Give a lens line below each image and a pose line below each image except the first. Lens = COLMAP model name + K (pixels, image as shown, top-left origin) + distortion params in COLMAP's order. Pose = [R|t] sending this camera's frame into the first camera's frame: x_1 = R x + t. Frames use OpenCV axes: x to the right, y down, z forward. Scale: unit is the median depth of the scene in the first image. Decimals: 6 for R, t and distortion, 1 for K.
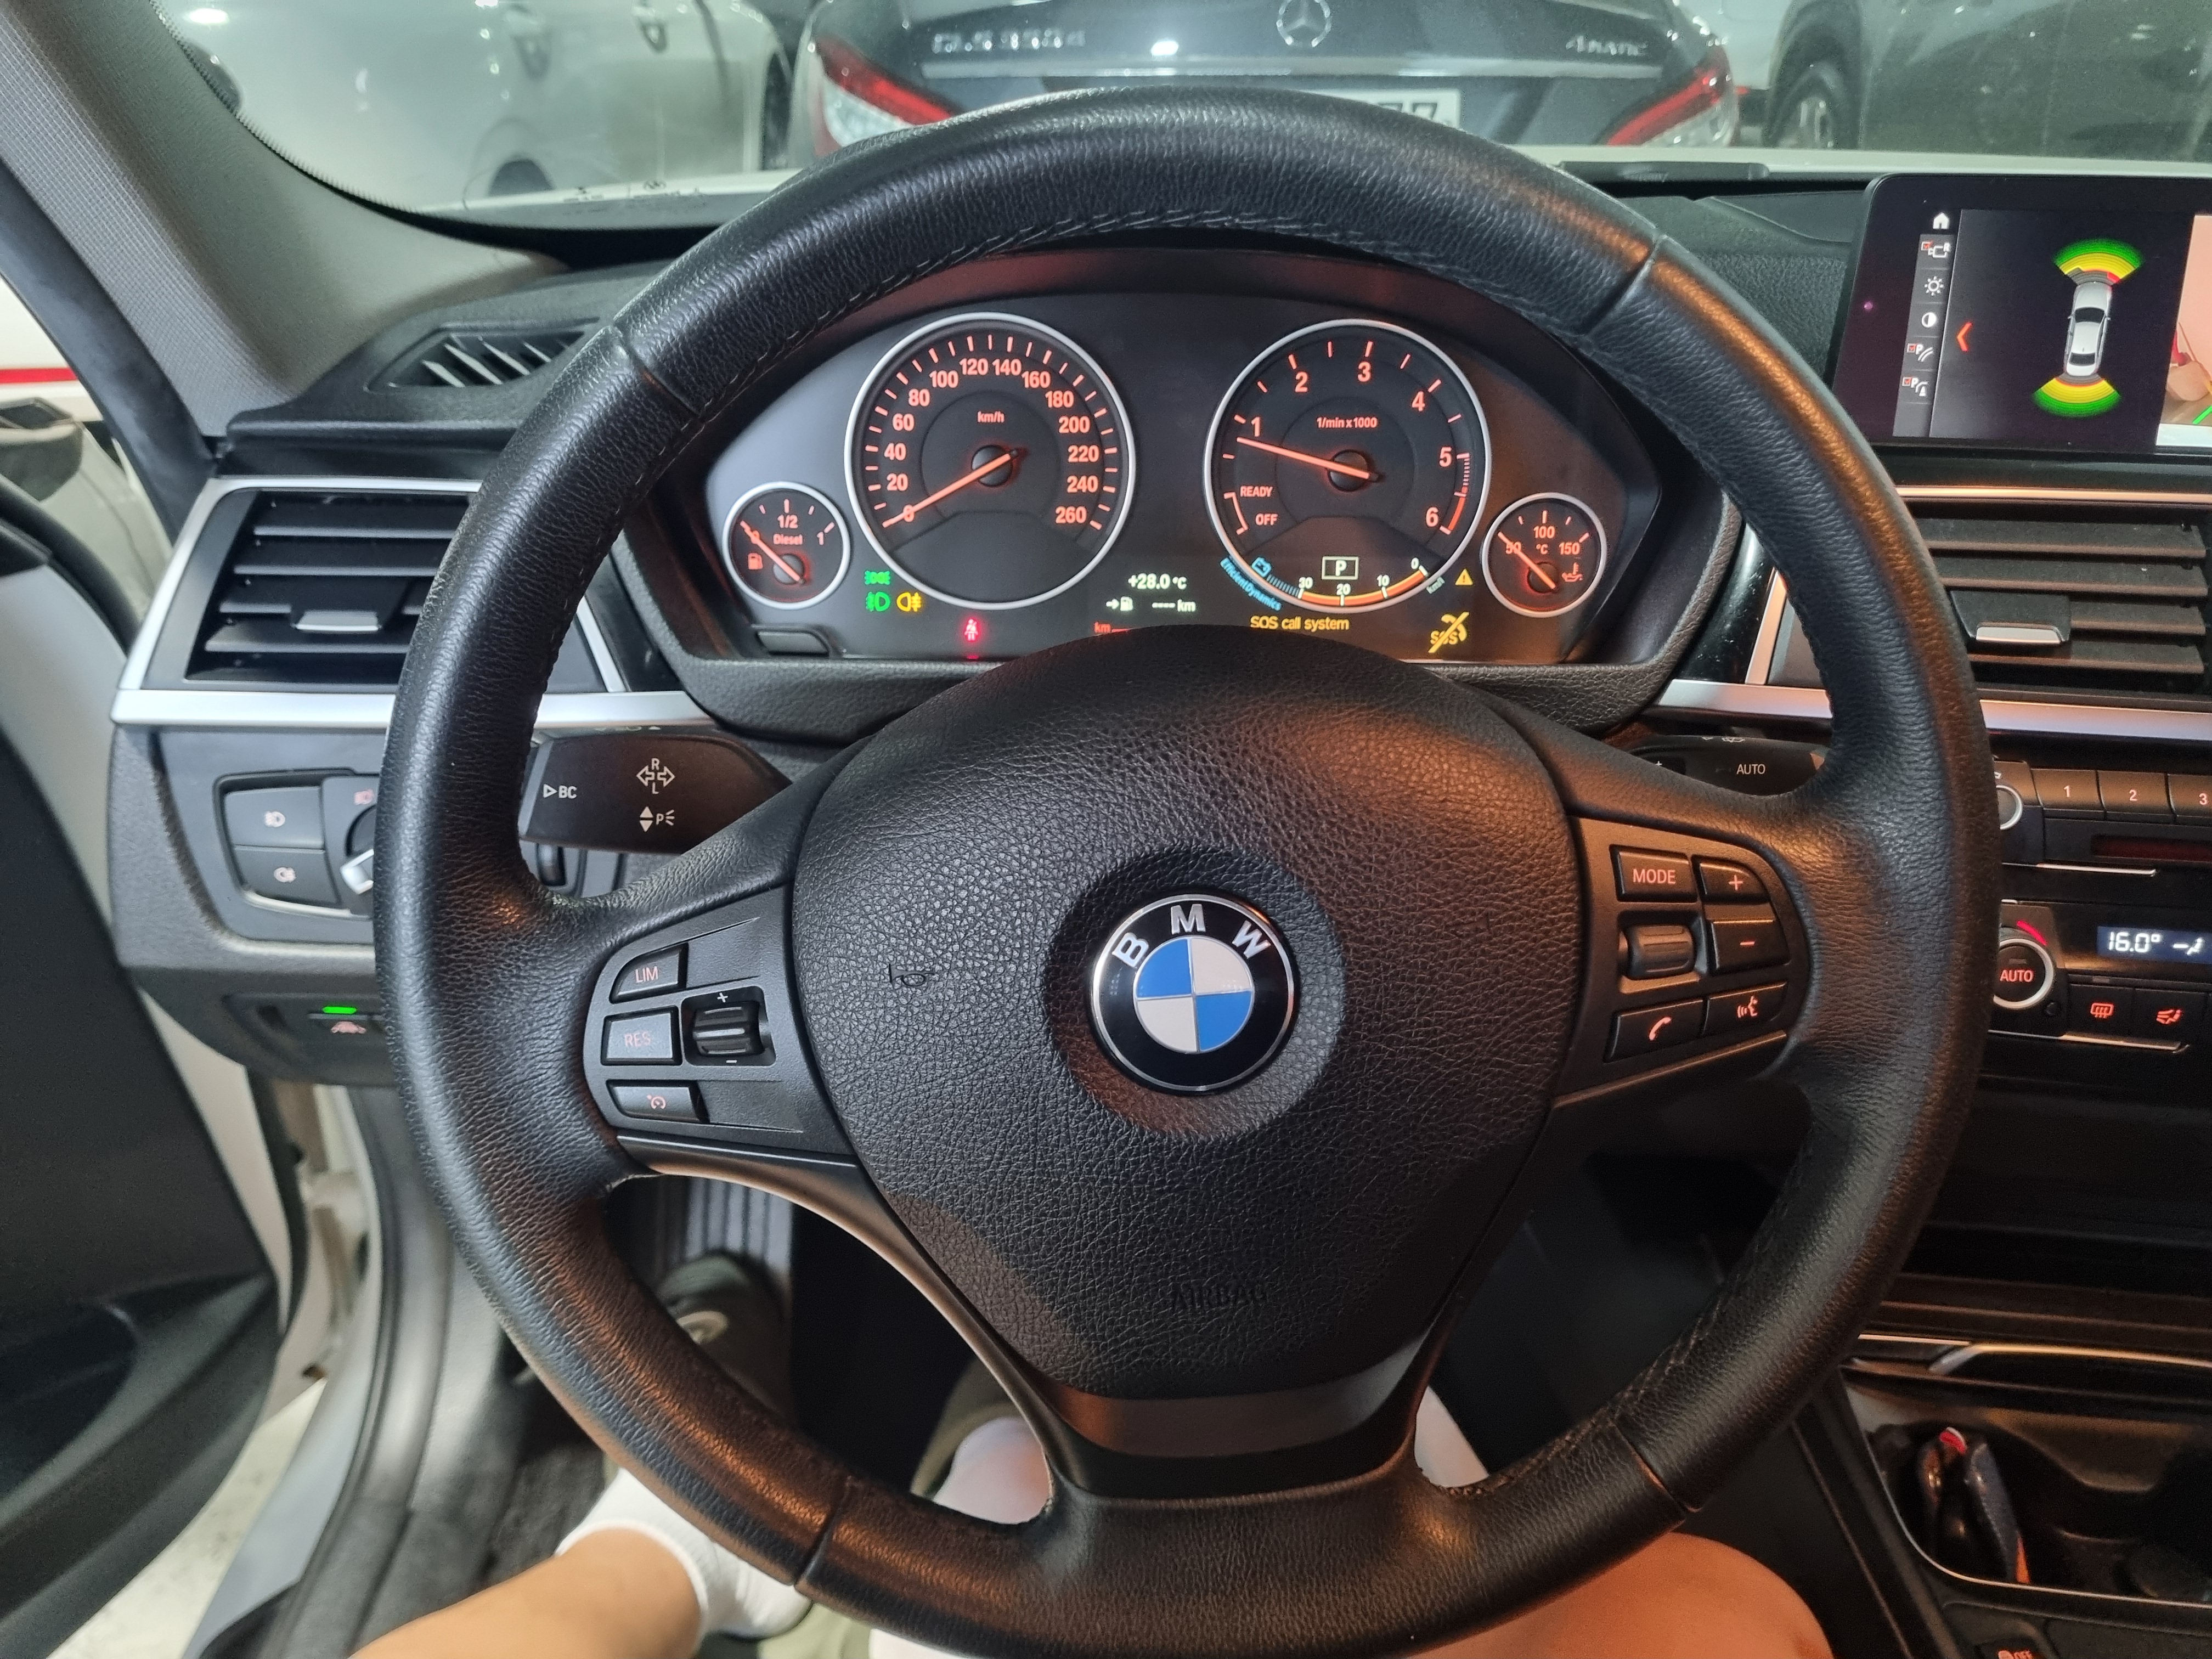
lens RADIAL K [[1674.0, 0, 1130.4], [0, 1674.0, 839.6], [0, 0, 1]] dist [0.021748, -0.006288]
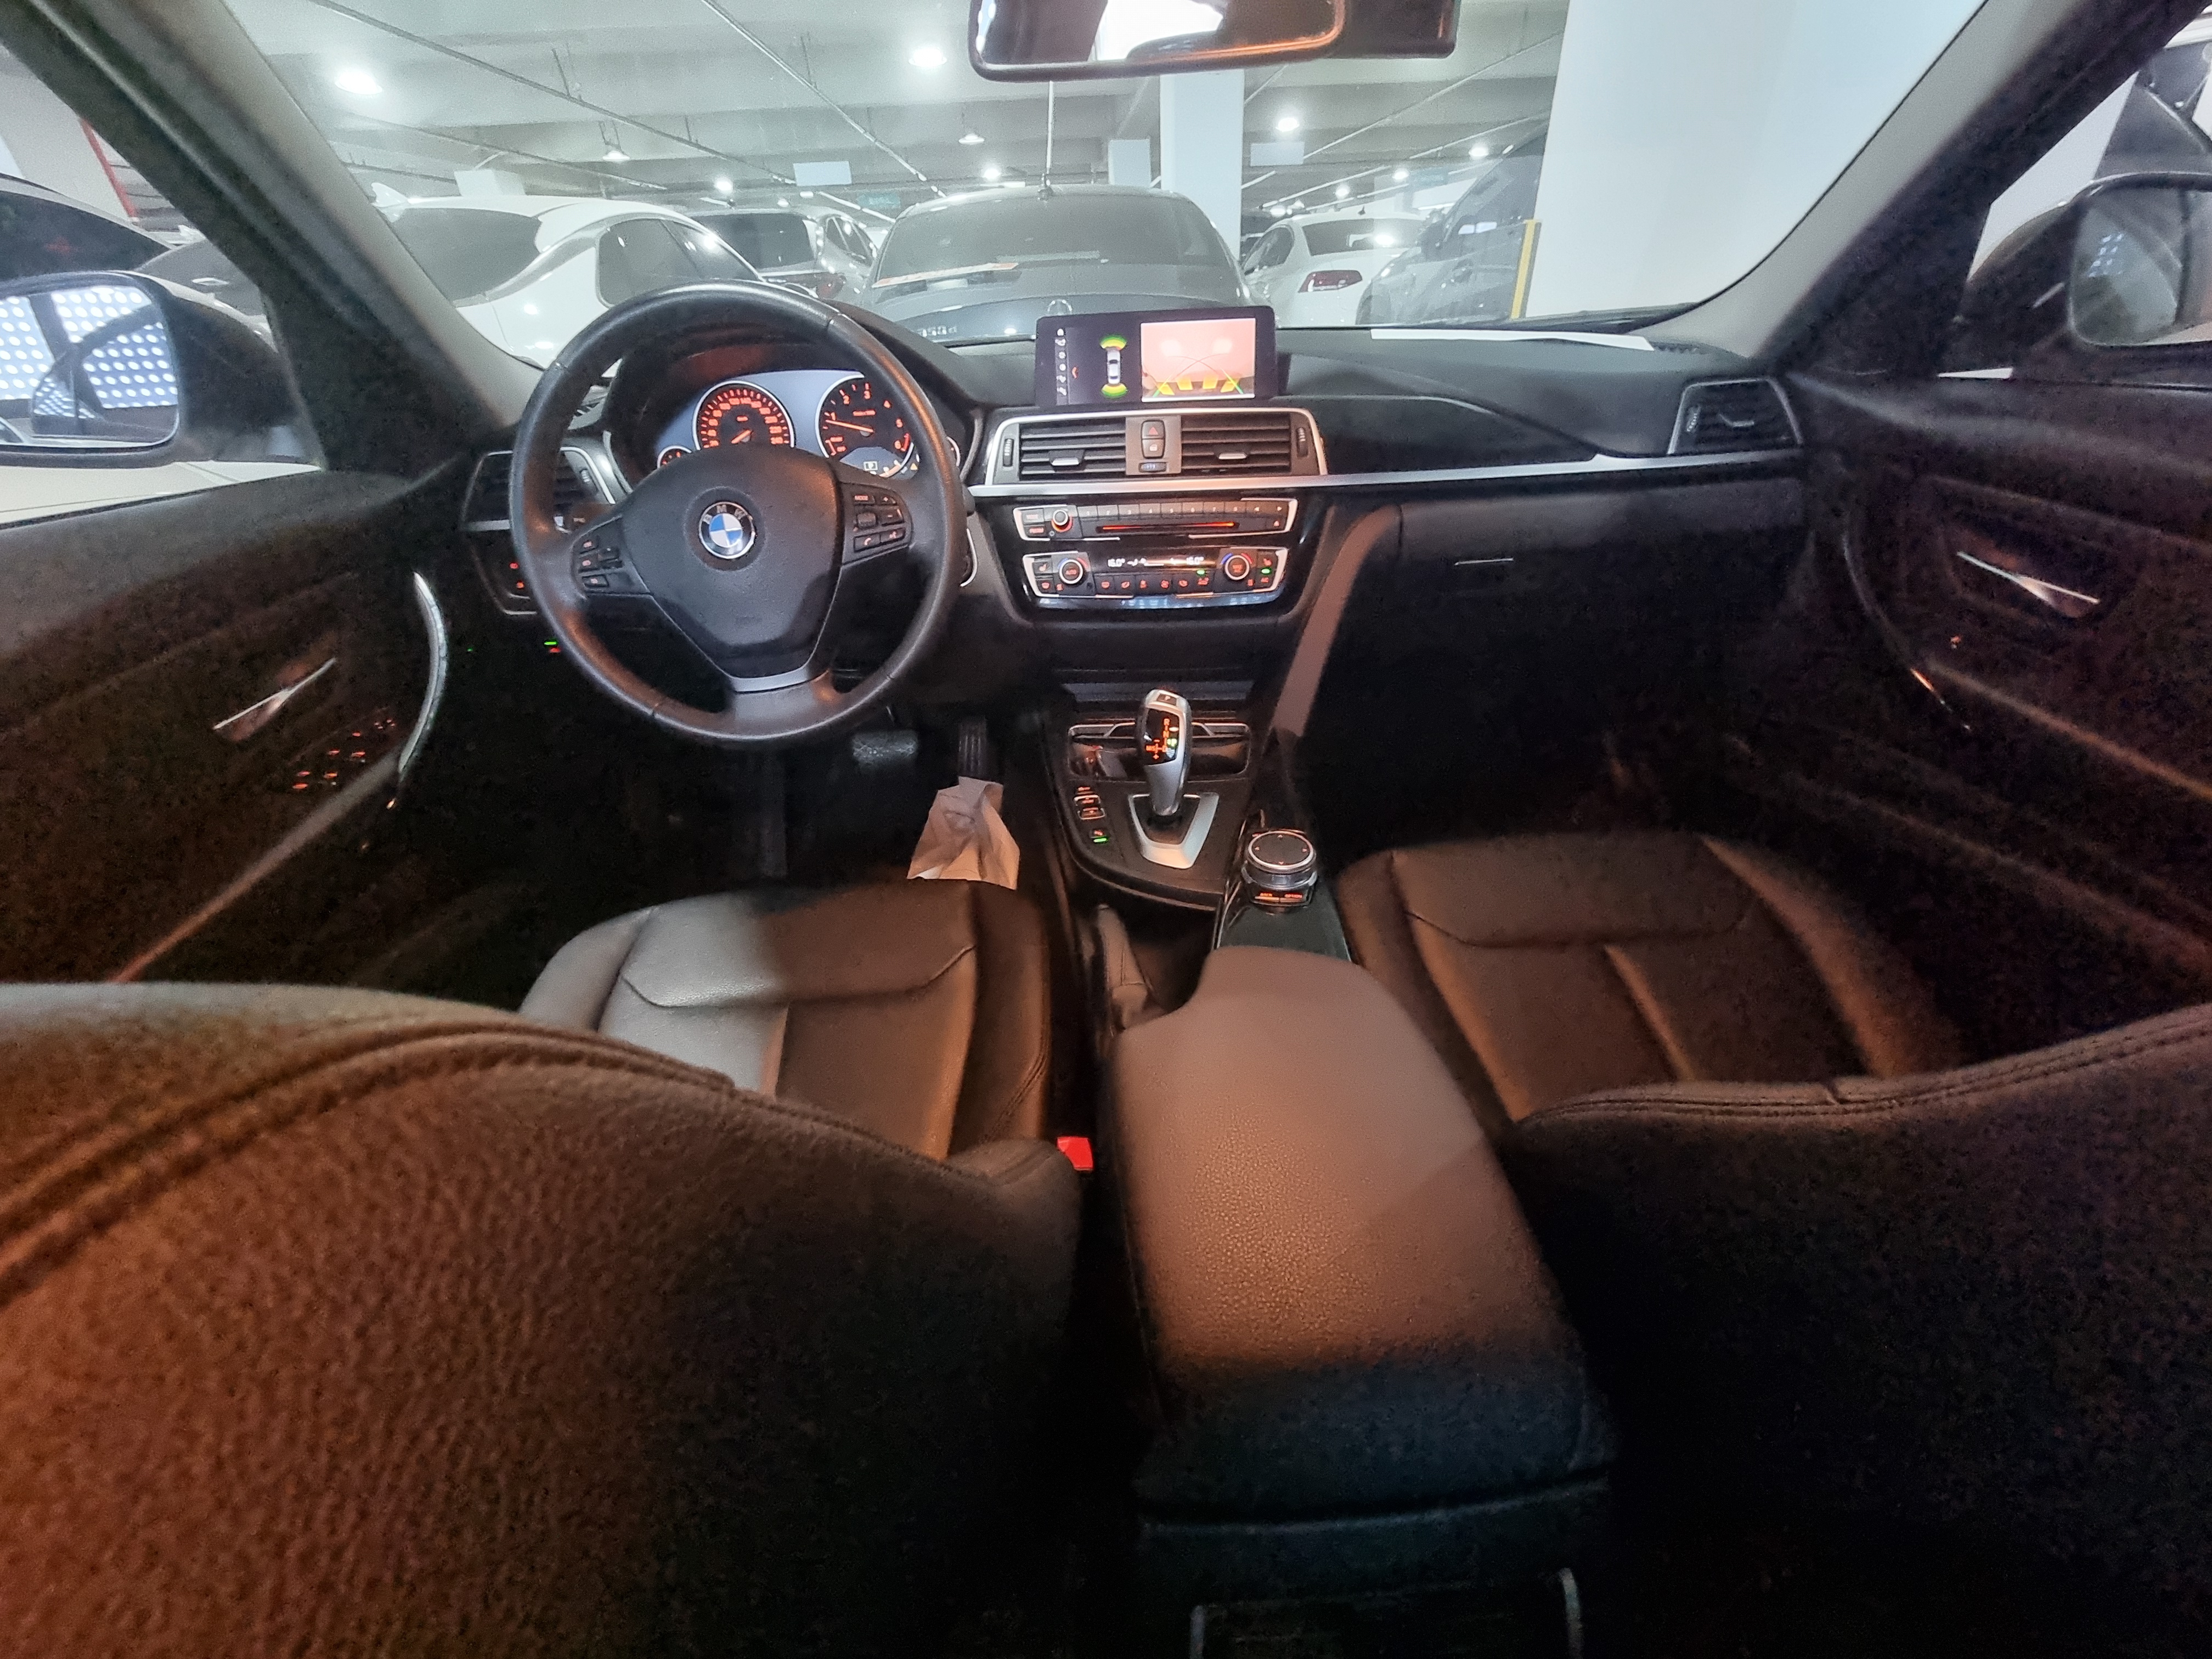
lens RADIAL K [[897.7, 0, 1117.3], [0, 897.7, 837.2], [0, 0, 1]] dist [-0.003760, 0.000105]
pose [[0.997788, -0.066464, -0.001247, 0.527078], [0.066432, 0.996270, 0.055065, 0.440178], [-0.002418, -0.055026, 0.998482, -0.626688]]
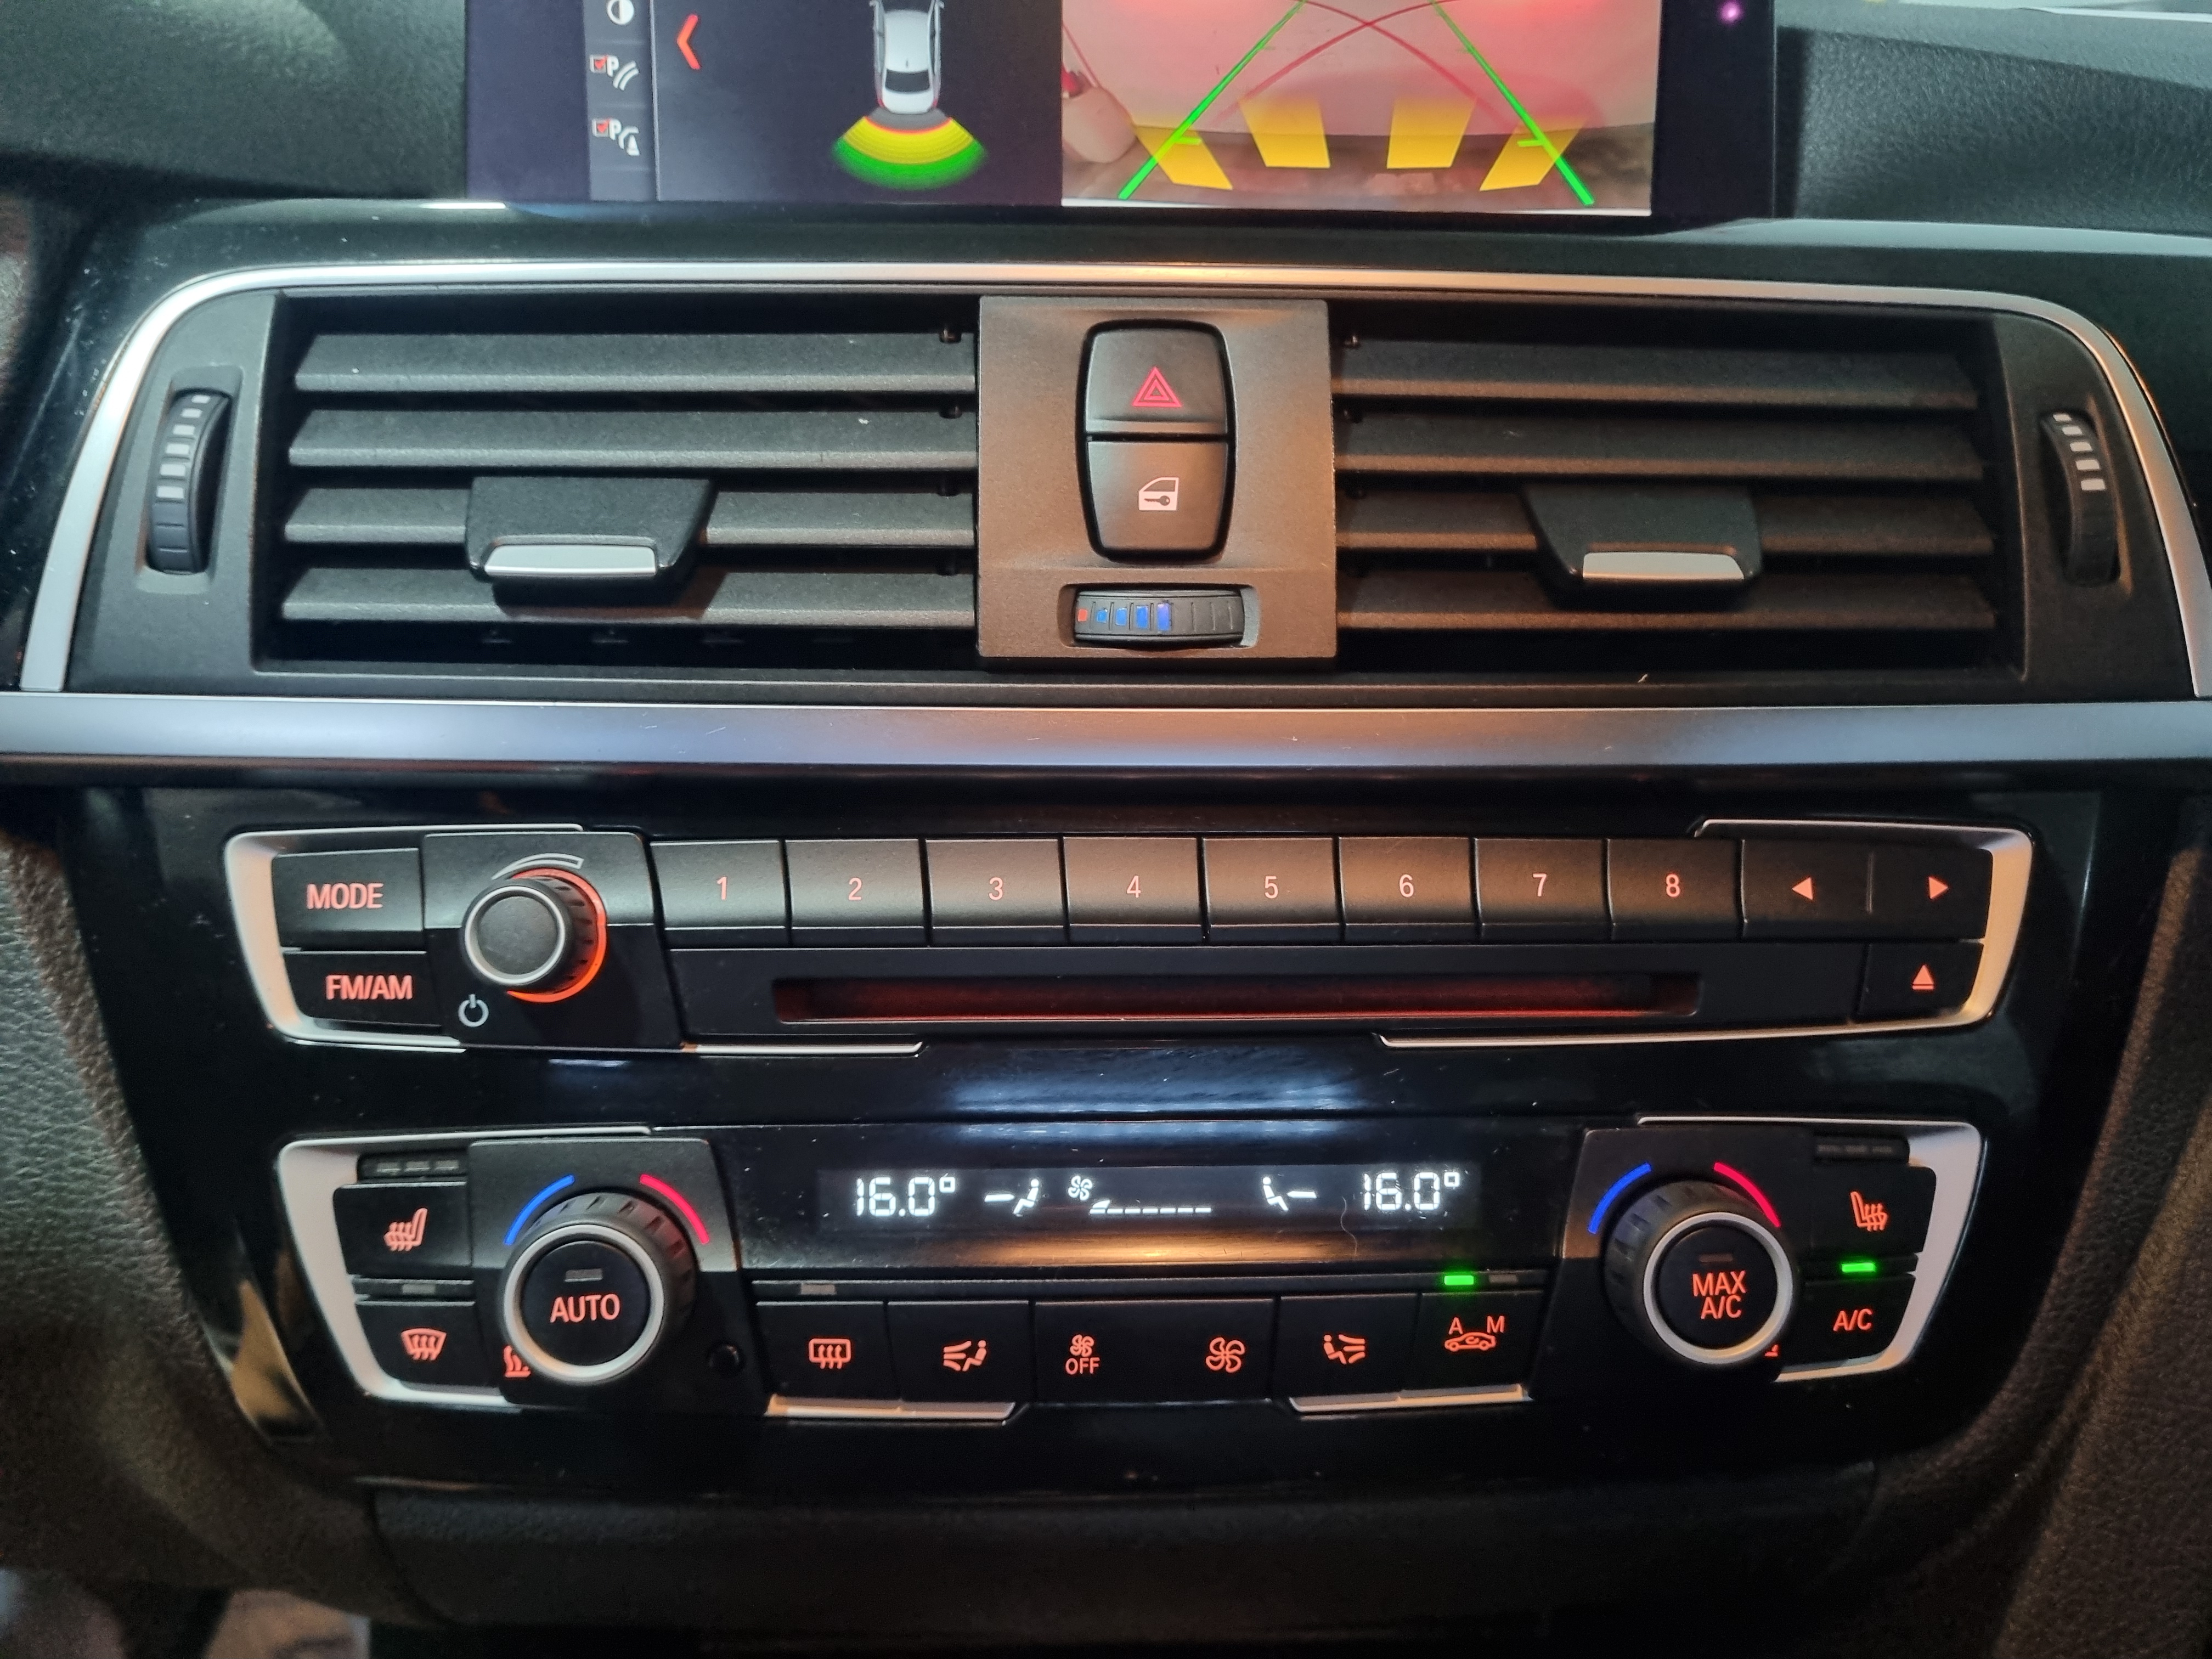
lens RADIAL K [[1656.2, 0, 1119.6], [0, 1656.2, 826.9], [0, 0, 1]] dist [0.017858, -0.008393]
pose [[0.990908, -0.054308, 0.123094, 0.562347], [0.062467, 0.996031, -0.063413, -0.008542], [-0.119161, 0.070525, 0.990367, 0.488353]]
